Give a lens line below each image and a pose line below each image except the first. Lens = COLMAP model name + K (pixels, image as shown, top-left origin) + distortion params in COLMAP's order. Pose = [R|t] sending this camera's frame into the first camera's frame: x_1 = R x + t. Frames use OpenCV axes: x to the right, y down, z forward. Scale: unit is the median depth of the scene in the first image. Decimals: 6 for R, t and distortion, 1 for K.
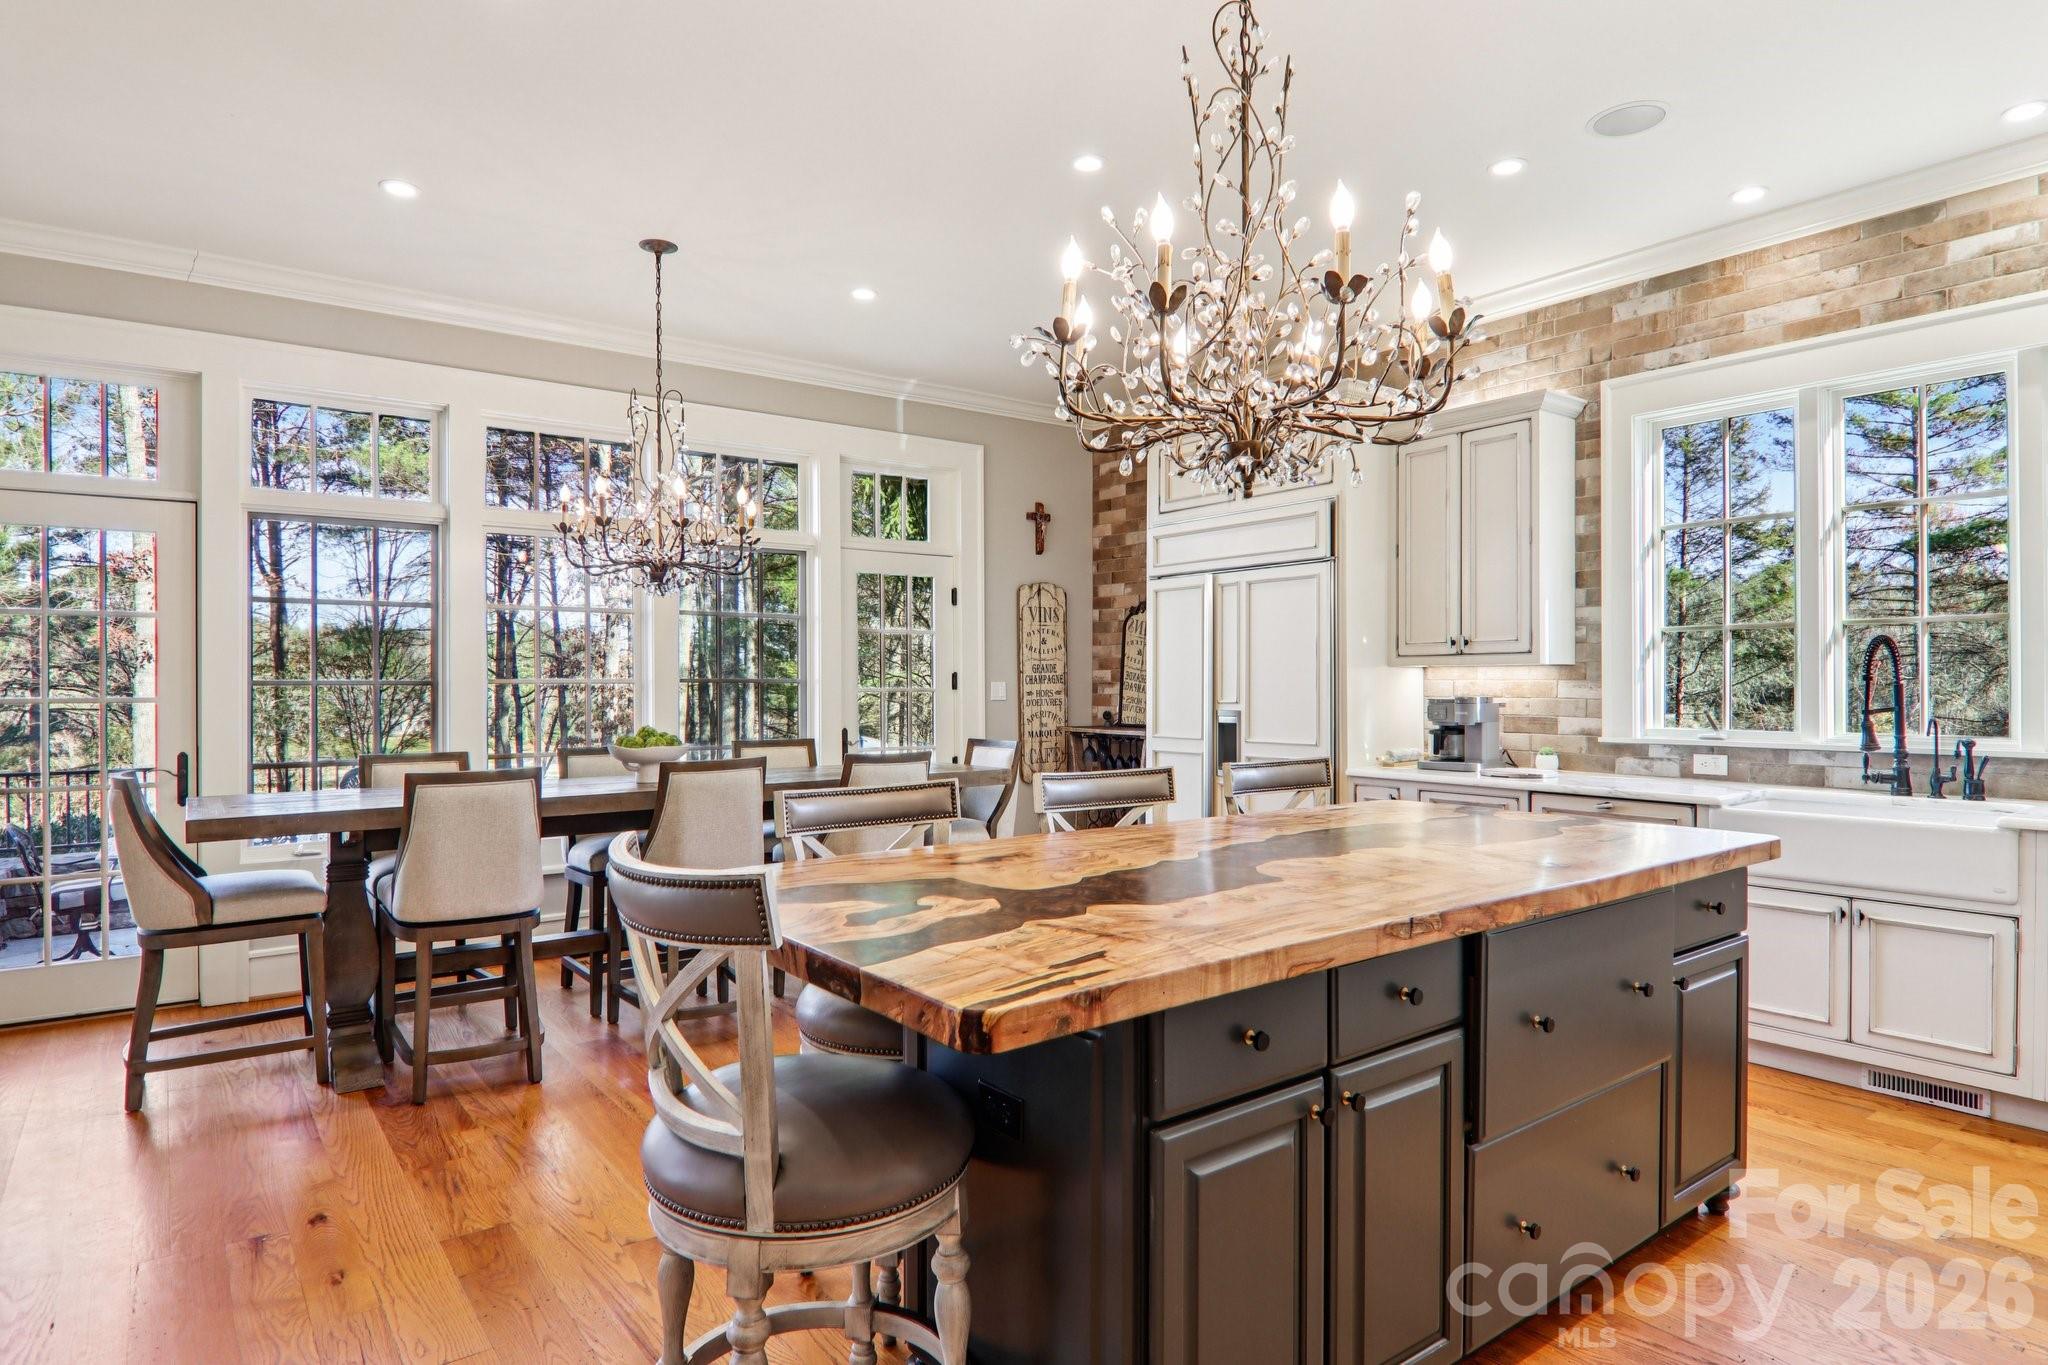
lens RADIAL K [[1134.2, 0, 1024.0], [0, 1134.2, 682.5], [0, 0, 1]] dist [-0.001316, -0.017773]
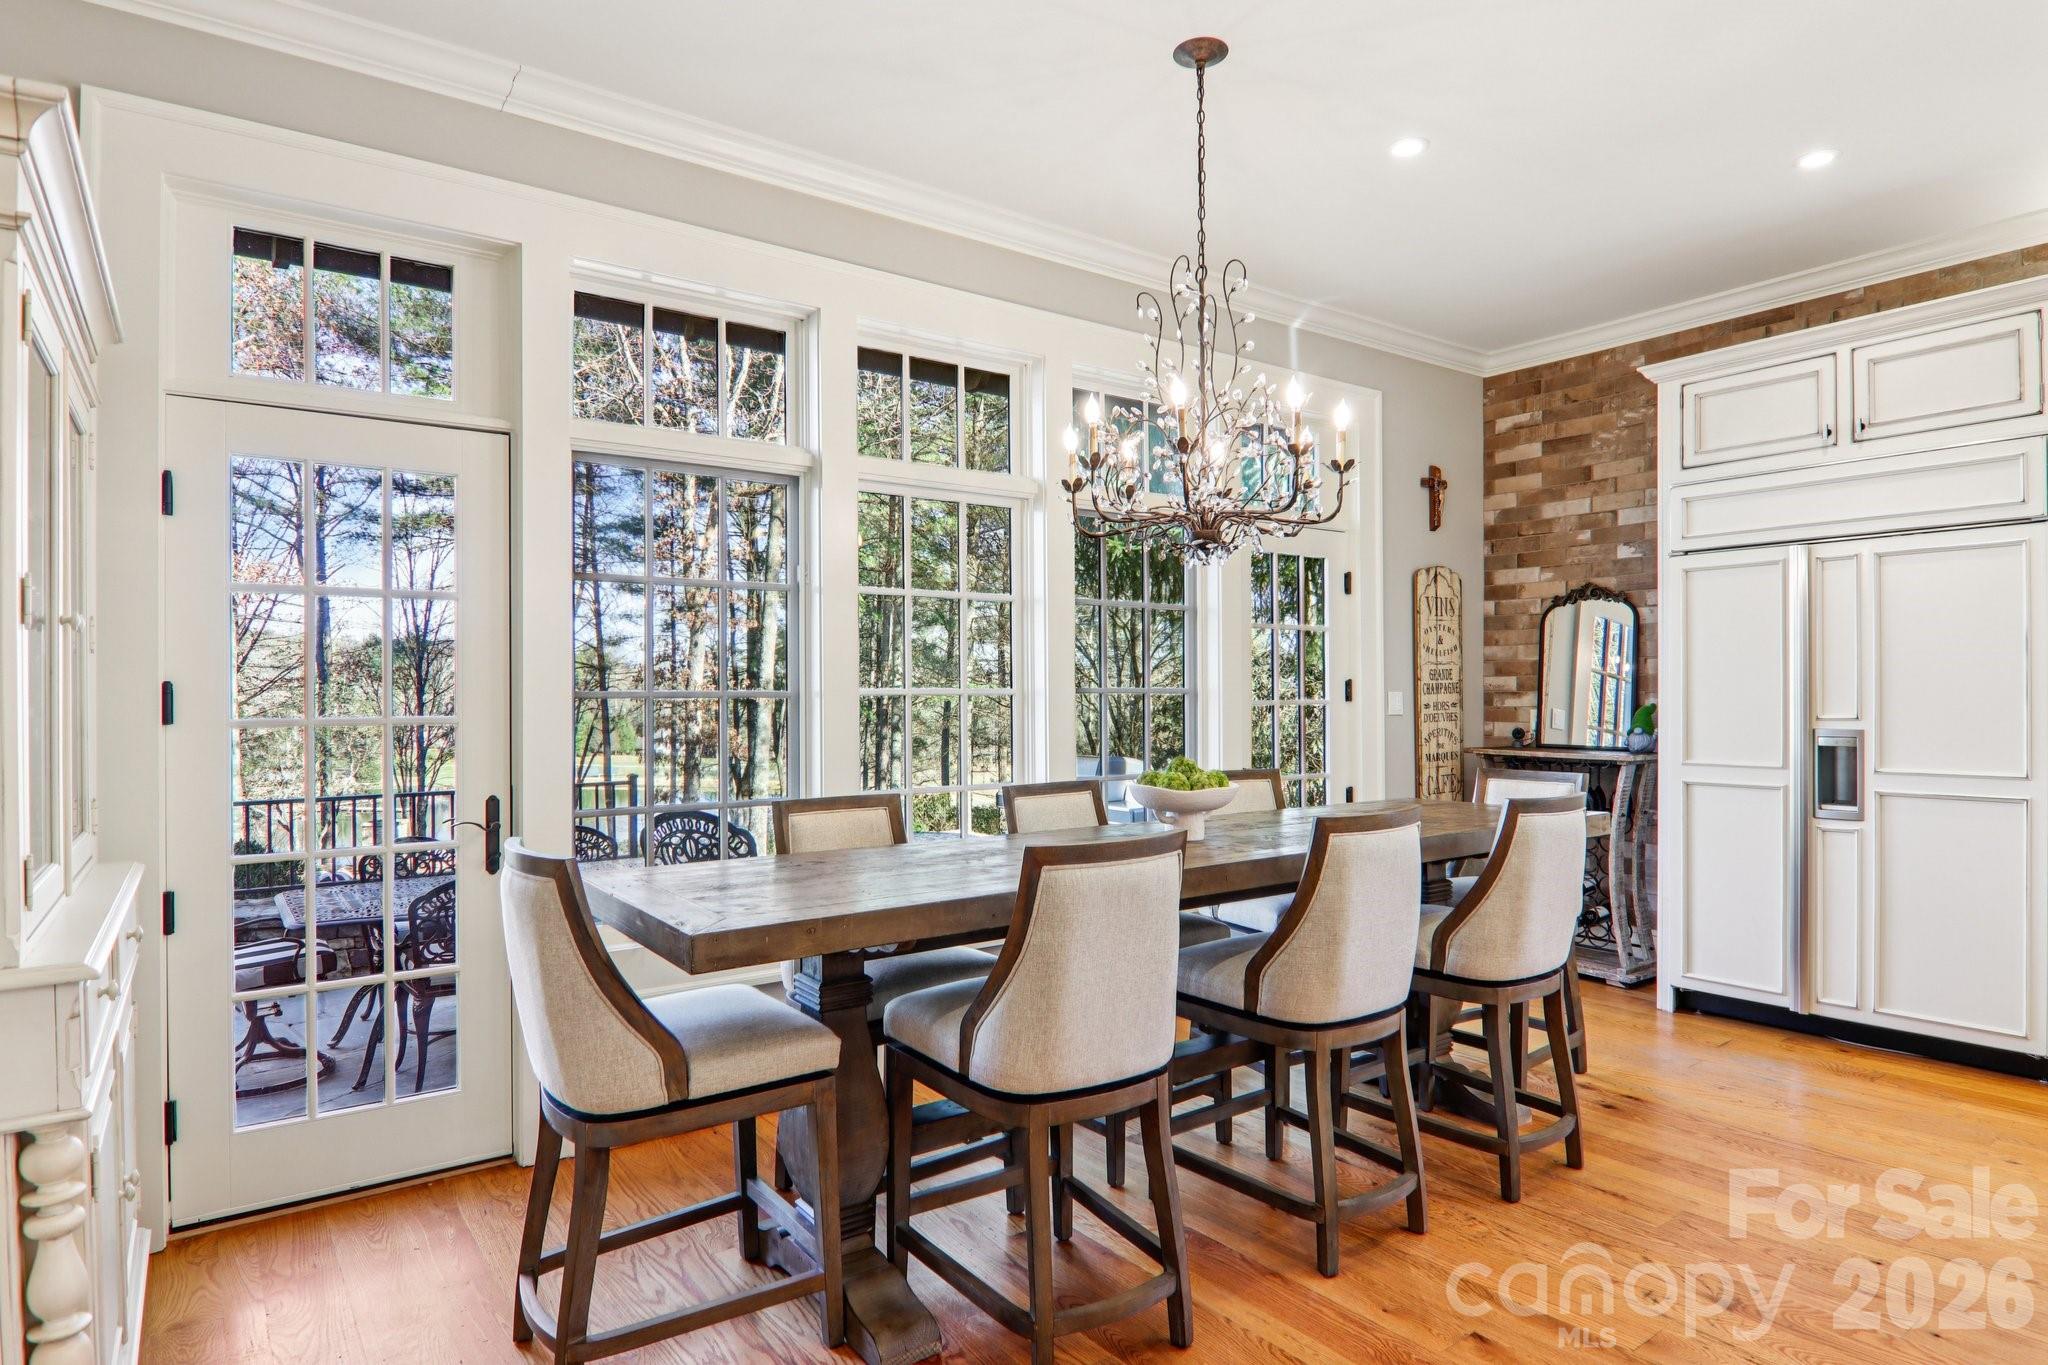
lens RADIAL K [[1146.5, 0, 1025.0], [0, 1146.5, 689.4], [0, 0, 1]] dist [0.002304, -0.015360]
pose [[0.999878, -0.002522, -0.015433, -0.263661], [0.002463, 0.999990, -0.003846, 0.000391], [0.015442, 0.003808, 0.999874, 0.196173]]
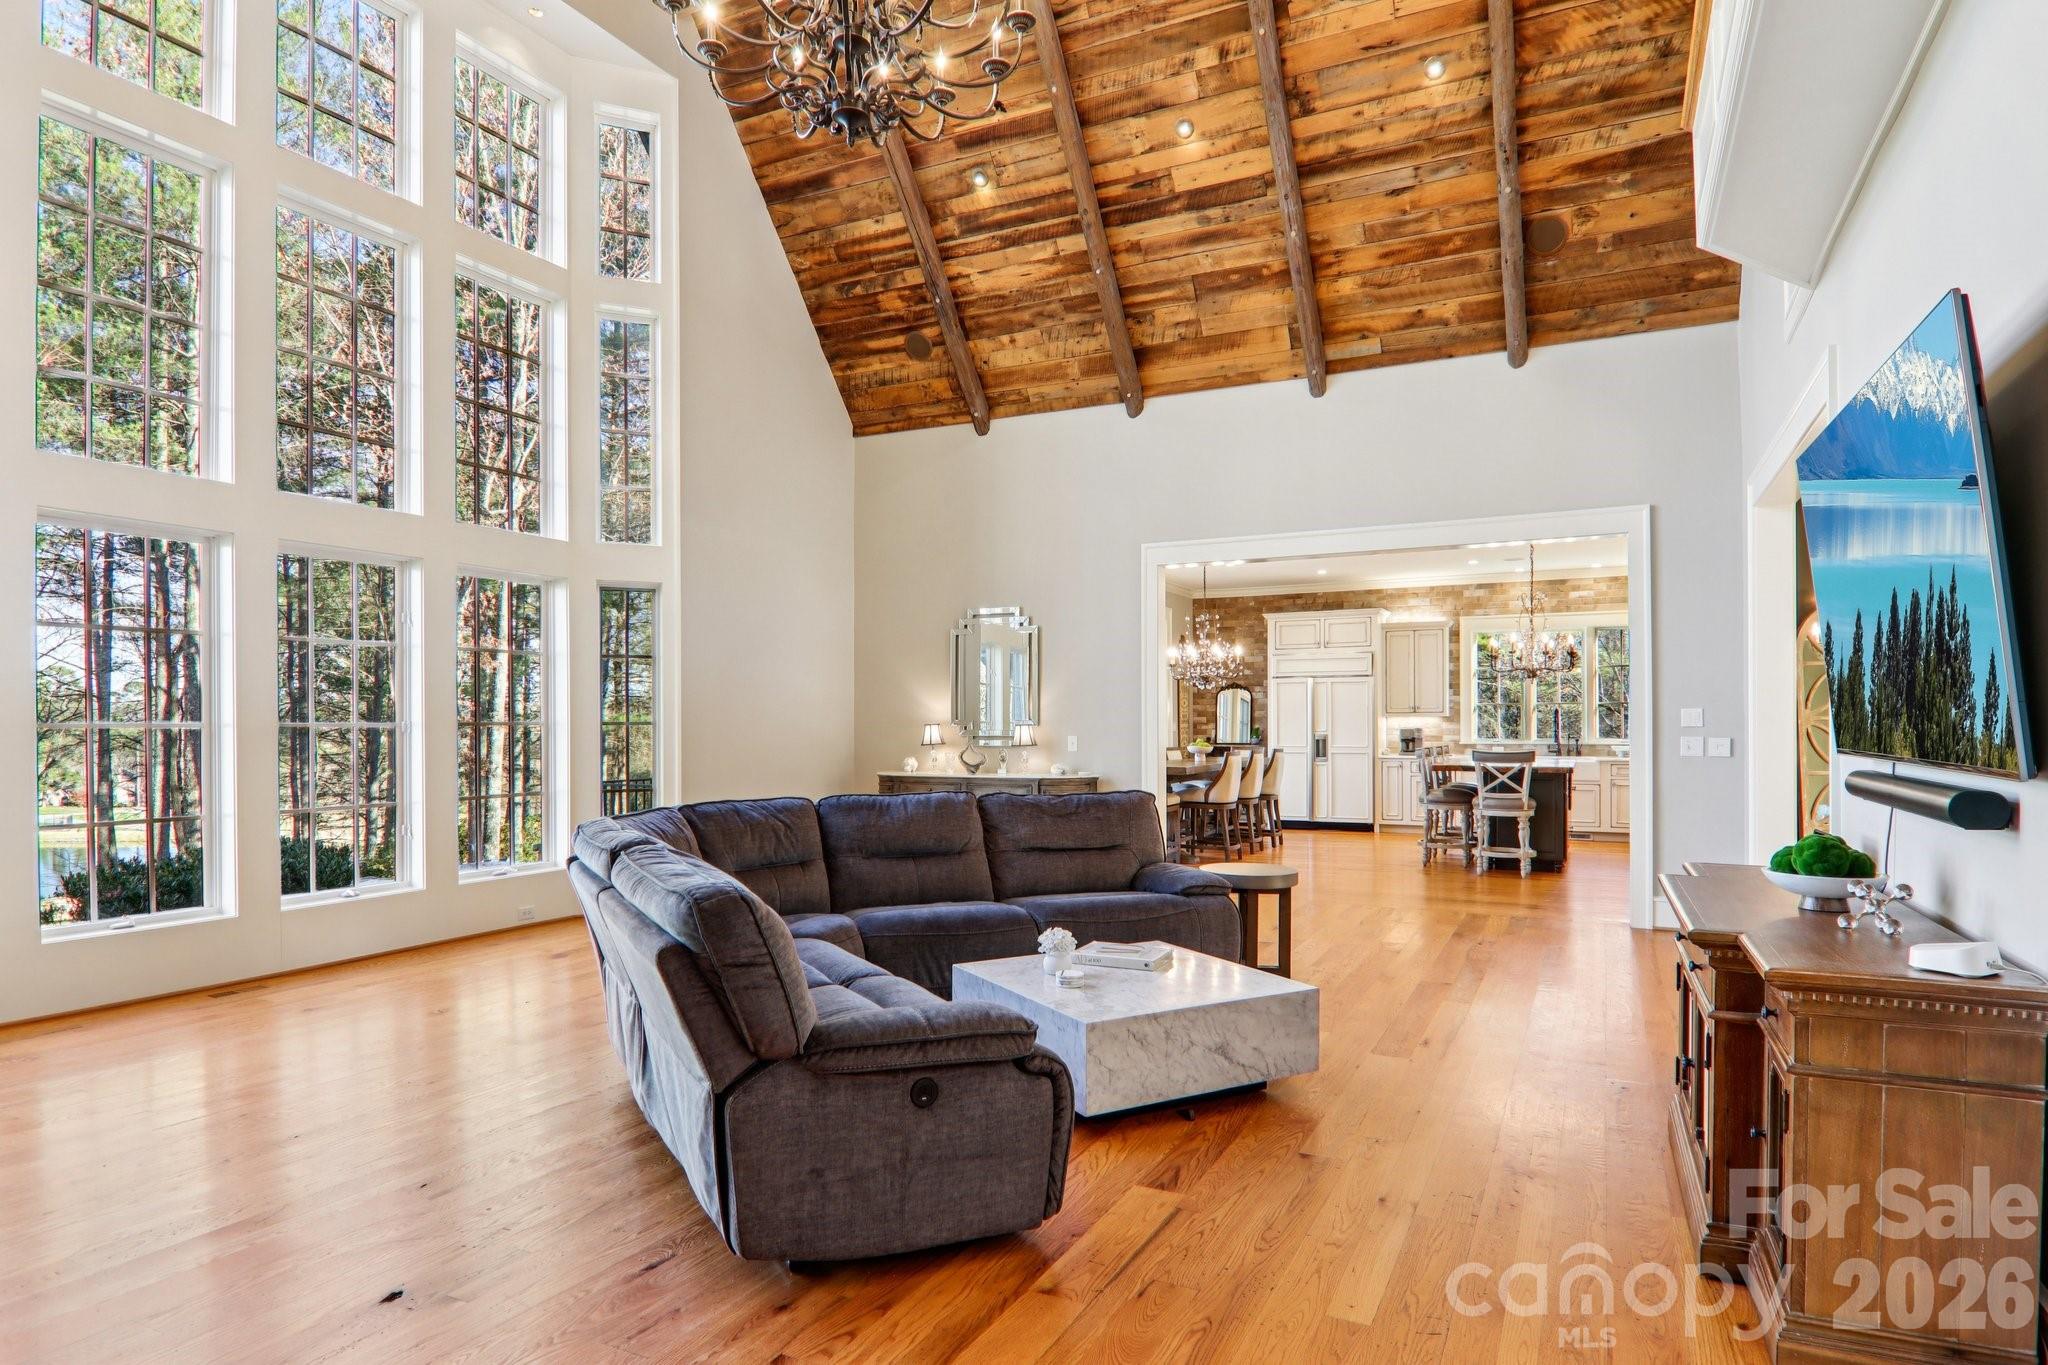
lens RADIAL K [[1146.5, 0, 1025.0], [0, 1146.5, 689.4], [0, 0, 1]] dist [0.002304, -0.015360]
pose [[0.899818, 0.015044, 0.436005, -1.155780], [-0.000338, 0.999429, -0.033787, 0.009602], [-0.436264, 0.030254, 0.899310, -0.742346]]
